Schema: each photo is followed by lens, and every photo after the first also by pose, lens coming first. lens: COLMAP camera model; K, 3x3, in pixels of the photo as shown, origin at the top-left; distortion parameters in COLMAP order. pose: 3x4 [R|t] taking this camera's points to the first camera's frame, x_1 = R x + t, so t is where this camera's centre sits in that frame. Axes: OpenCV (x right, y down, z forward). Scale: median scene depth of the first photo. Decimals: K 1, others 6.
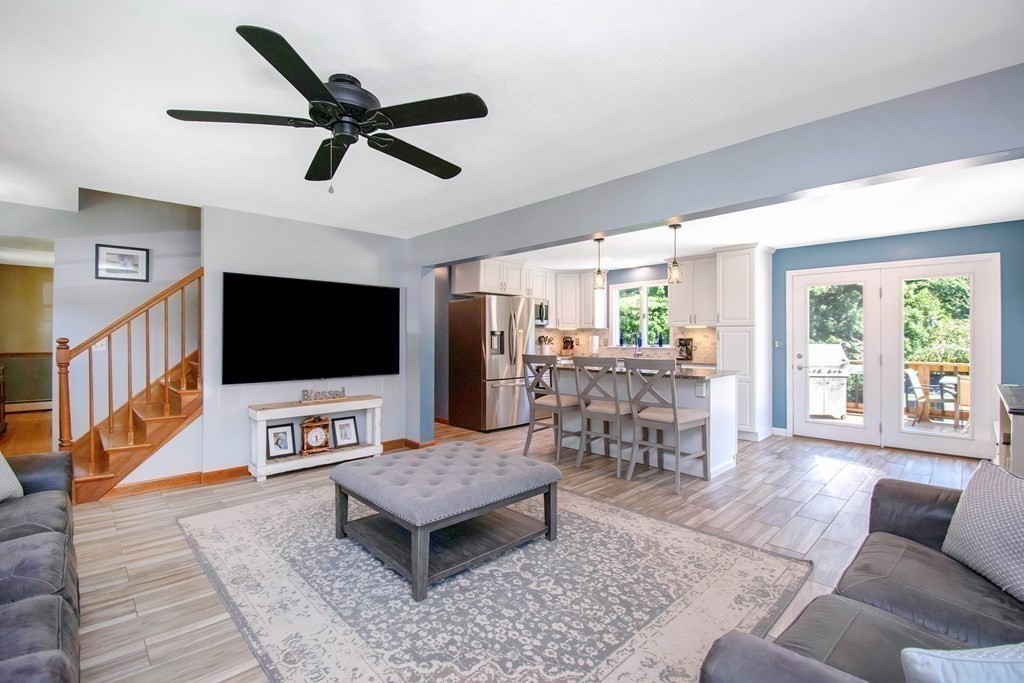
lens RADIAL K [[465.1, 0, 516.2], [0, 465.1, 337.5], [0, 0, 1]] dist [0.005376, -0.001001]
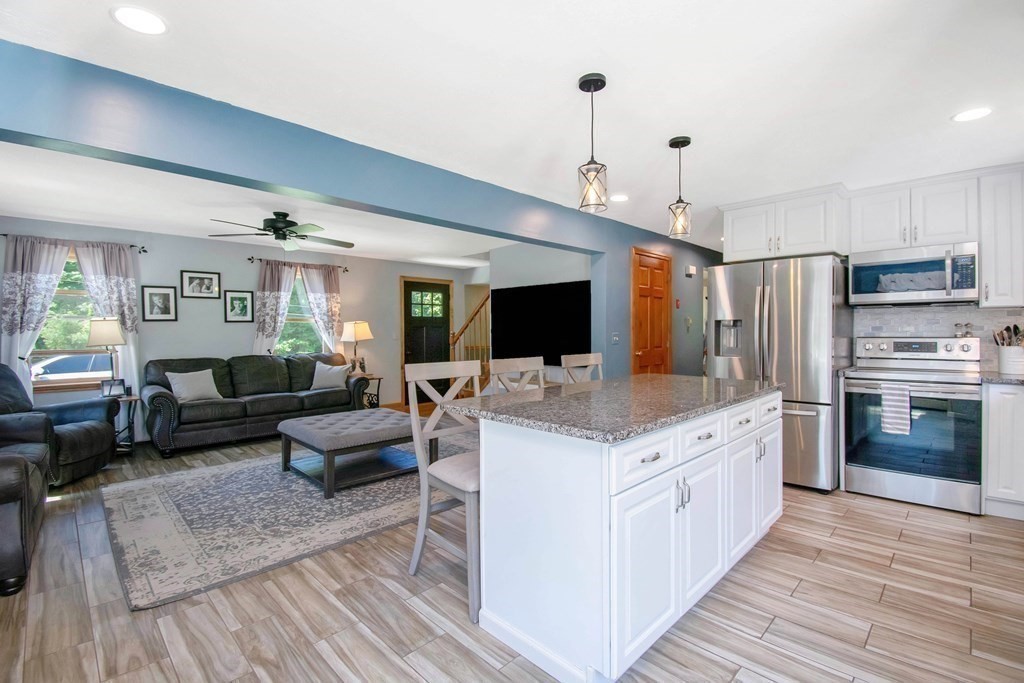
lens RADIAL K [[465.1, 0, 506.7], [0, 465.1, 345.2], [0, 0, 1]] dist [0.005376, -0.001001]
pose [[-0.010692, 0.029713, -0.999501, 1.045397], [0.000706, 0.999558, 0.029707, 0.002283], [0.999943, -0.000388, -0.010709, 1.220106]]
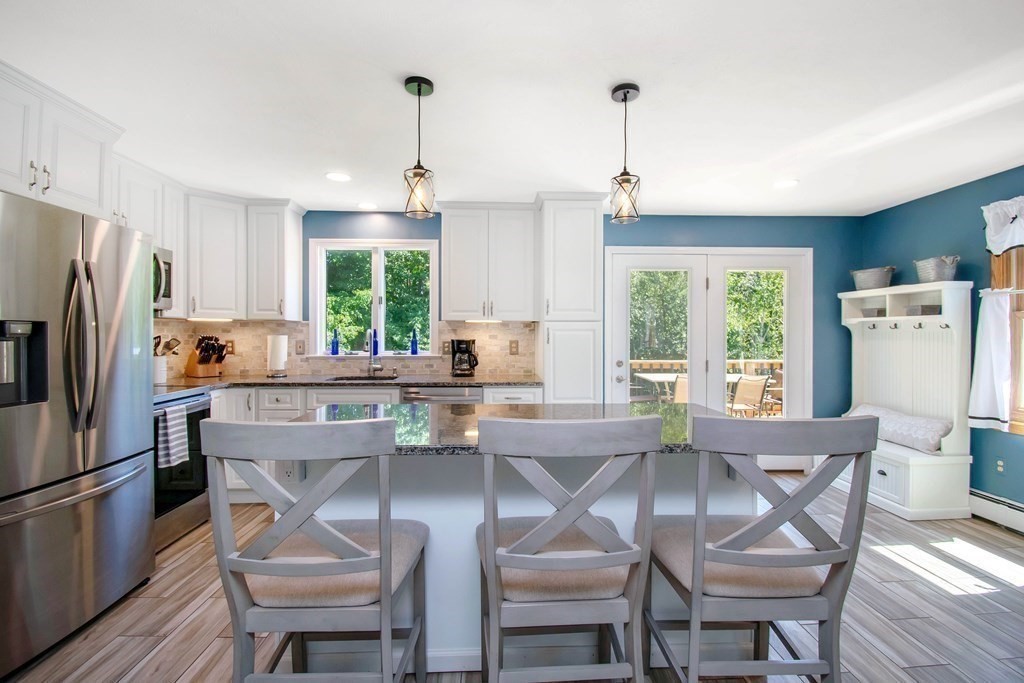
lens RADIAL K [[465.1, 0, 509.6], [0, 465.1, 334.7], [0, 0, 1]] dist [0.005376, -0.001001]
pose [[0.665155, -0.002169, 0.746702, -0.093101], [-0.000037, 0.999996, 0.002938, -0.012497], [-0.746706, -0.001982, 0.665152, 1.046313]]
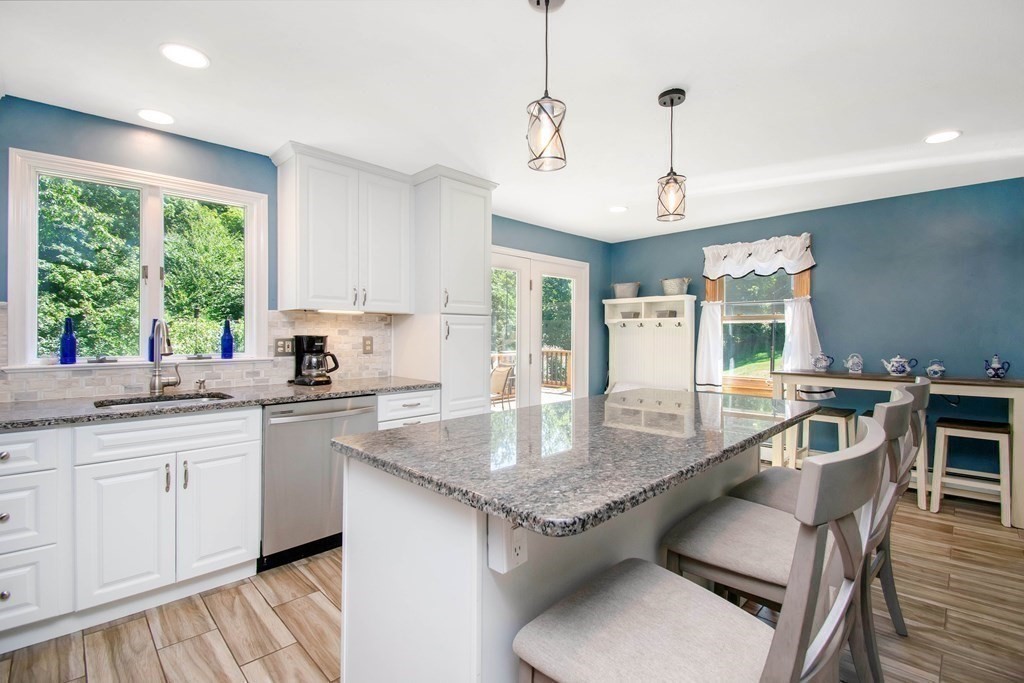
lens RADIAL K [[465.1, 0, 517.4], [0, 465.1, 334.8], [0, 0, 1]] dist [0.005376, -0.001001]
pose [[-0.023635, 0.002722, 0.999717, -0.177145], [0.002256, 0.999994, -0.002669, 0.004892], [-0.999718, 0.002192, -0.023641, 1.543772]]
